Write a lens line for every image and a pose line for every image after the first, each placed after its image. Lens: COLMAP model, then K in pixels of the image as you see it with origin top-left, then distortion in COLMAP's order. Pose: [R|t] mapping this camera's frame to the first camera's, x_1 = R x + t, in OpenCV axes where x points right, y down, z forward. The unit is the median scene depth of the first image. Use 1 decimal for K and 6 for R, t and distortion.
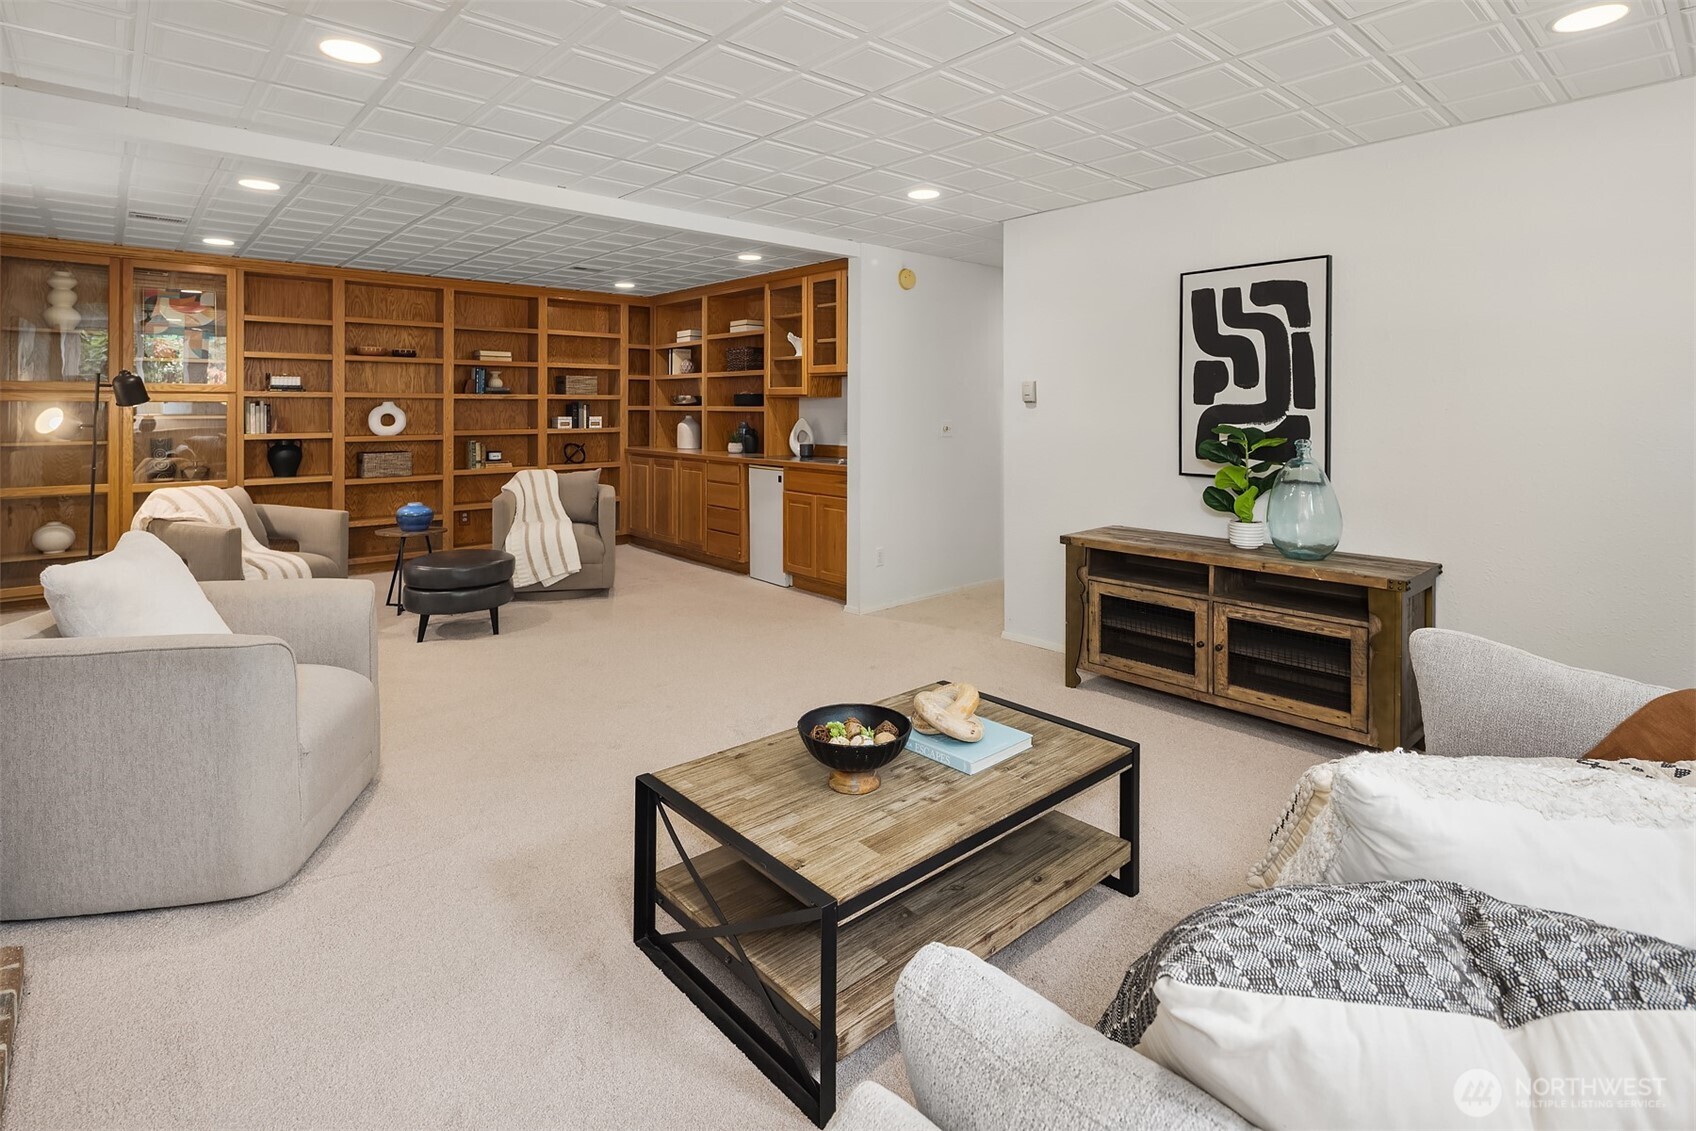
lens RADIAL K [[839.2, 0, 861.2], [0, 839.2, 408.0], [0, 0, 1]] dist [-0.000376, -0.001720]
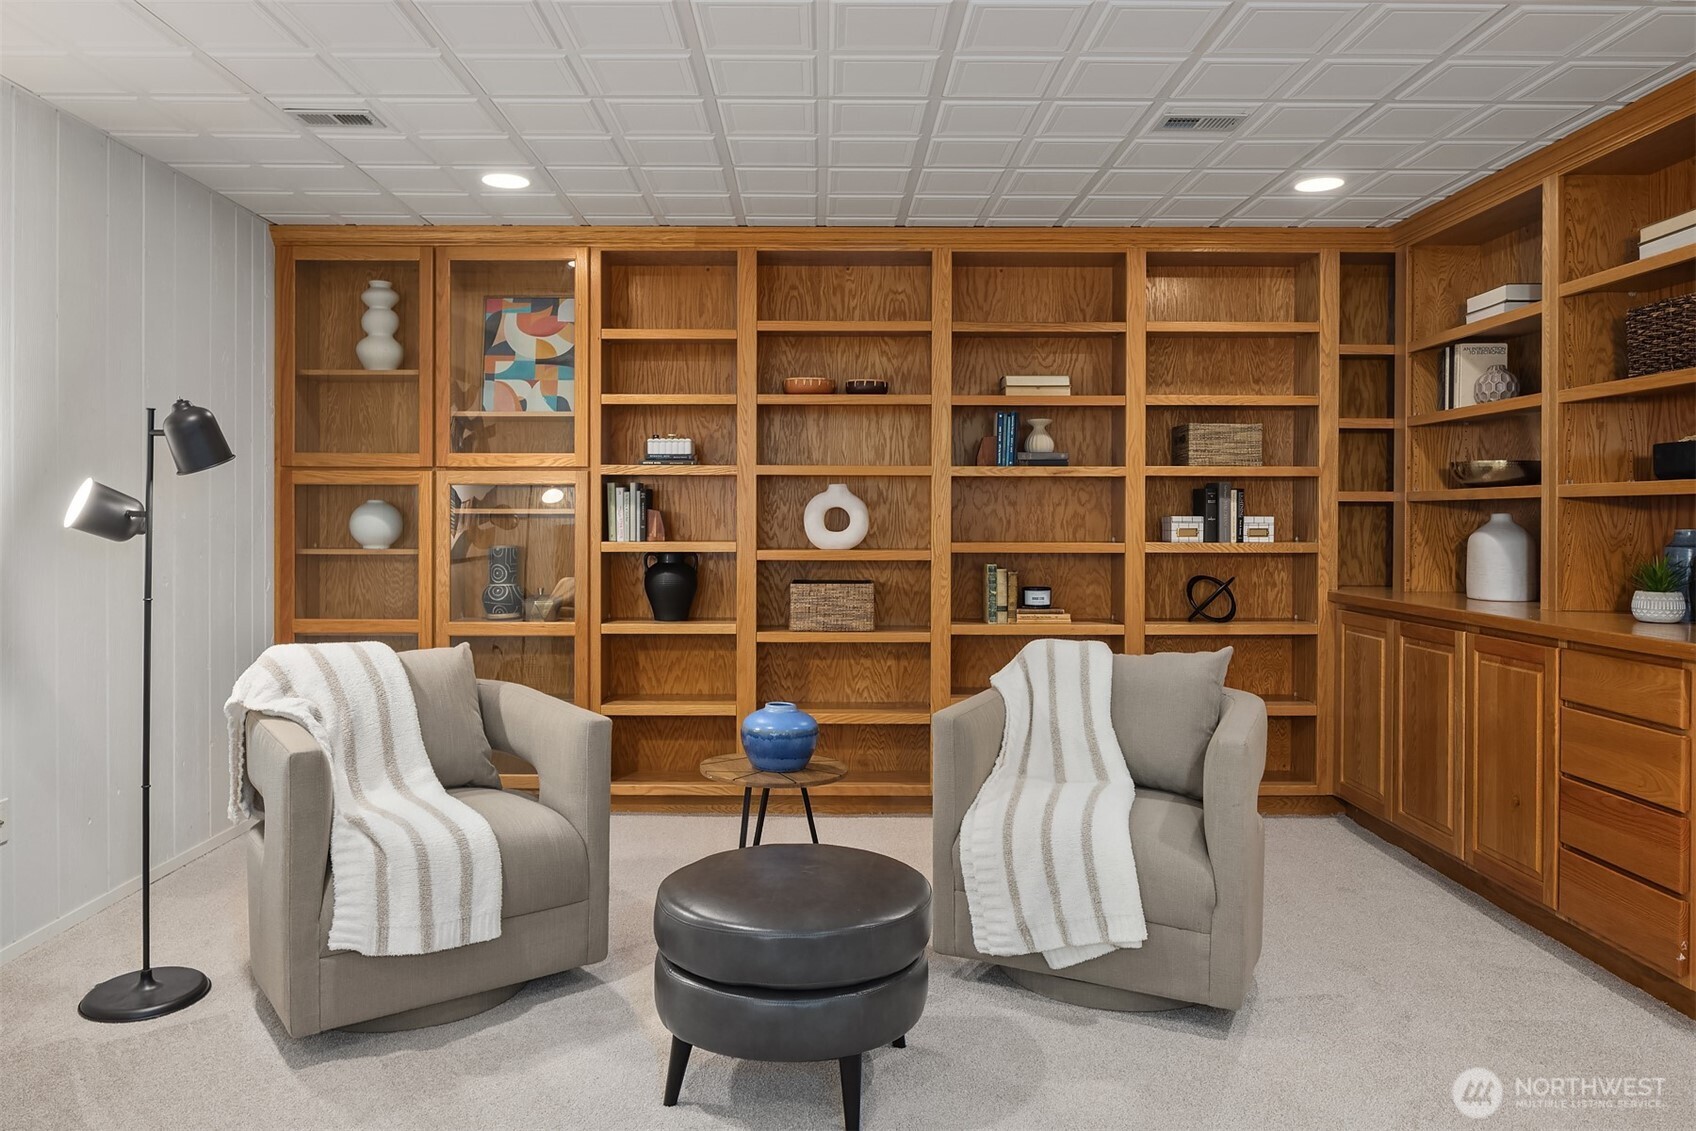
lens RADIAL K [[1156.6, 0, 823.8], [0, 1156.6, 525.4], [0, 0, 1]] dist [-0.005993, 0.000109]
pose [[0.740969, 0.003652, -0.671530, -0.092218], [-0.001376, 0.999991, 0.003919, 0.014659], [0.671538, -0.001980, 0.740967, 0.457943]]
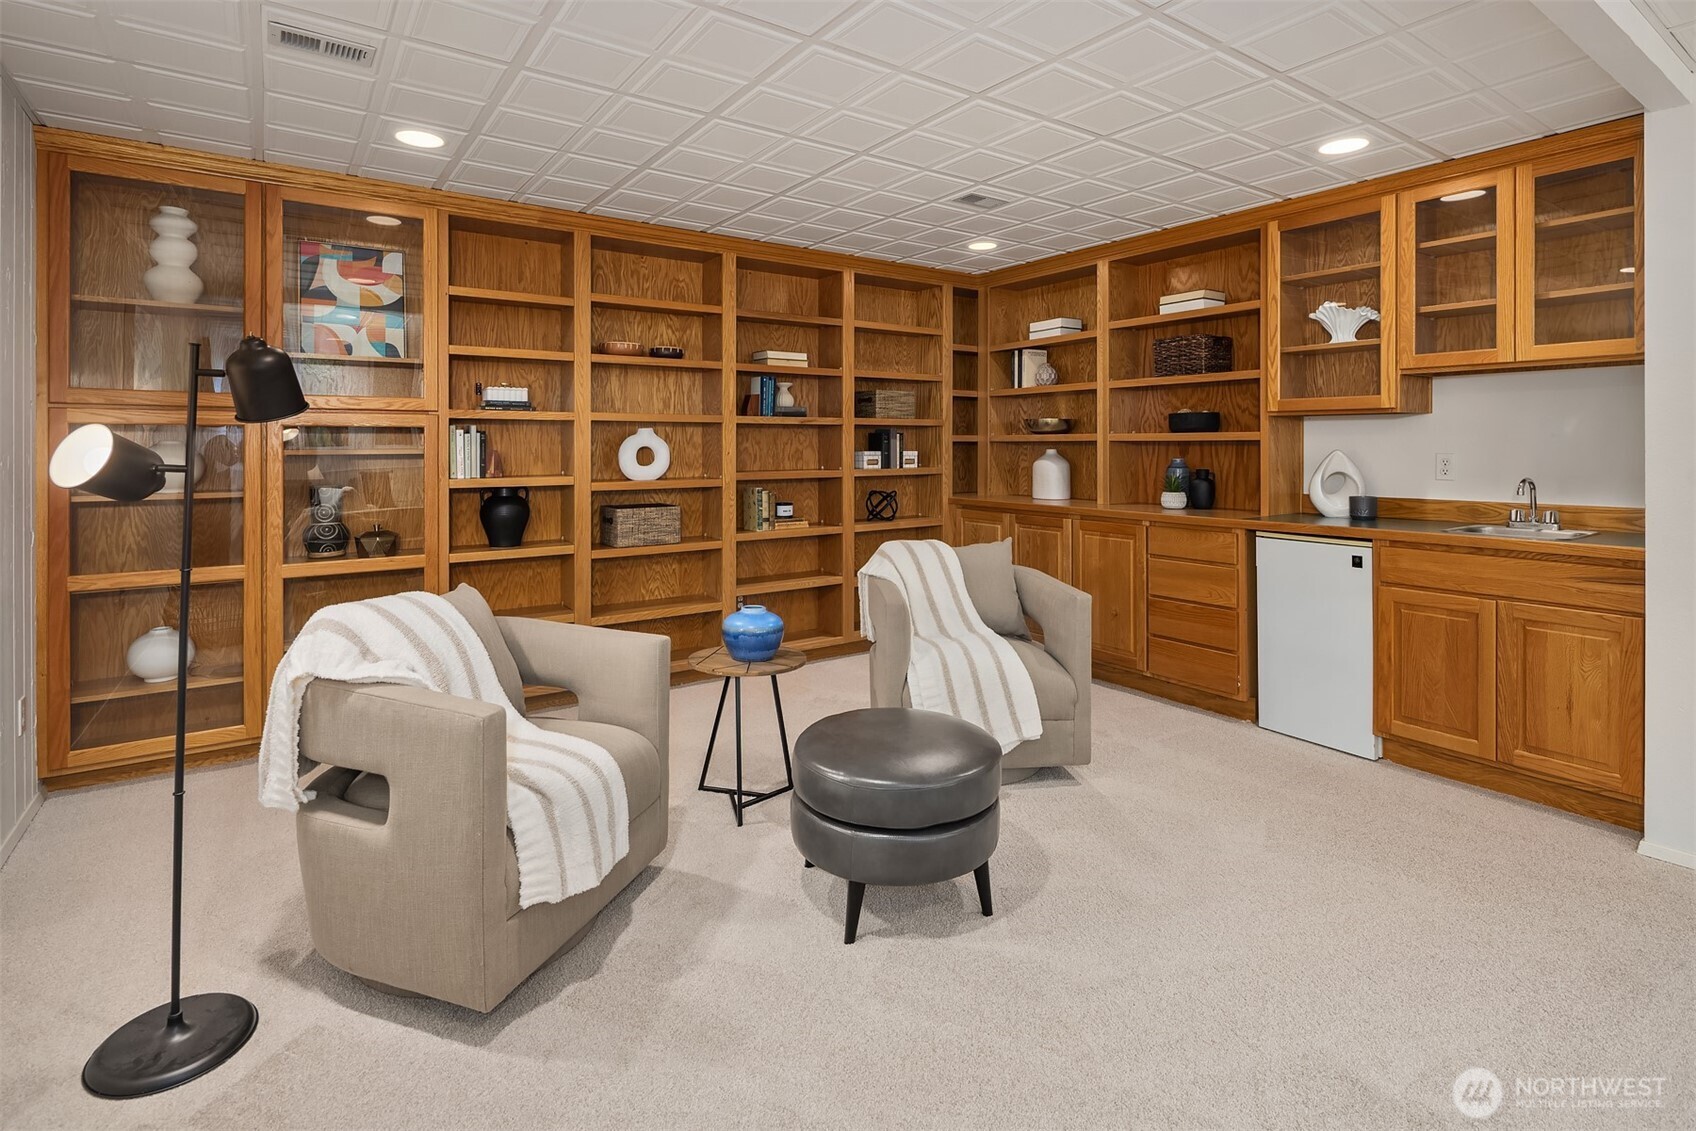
lens RADIAL K [[825.3, 0, 845.1], [0, 825.3, 443.8], [0, 0, 1]] dist [0.003521, 0.000645]
pose [[0.991798, -0.004120, -0.127750, -0.321400], [0.003917, 0.999991, -0.001839, 0.006248], [0.127756, 0.001324, 0.991805, 0.378925]]
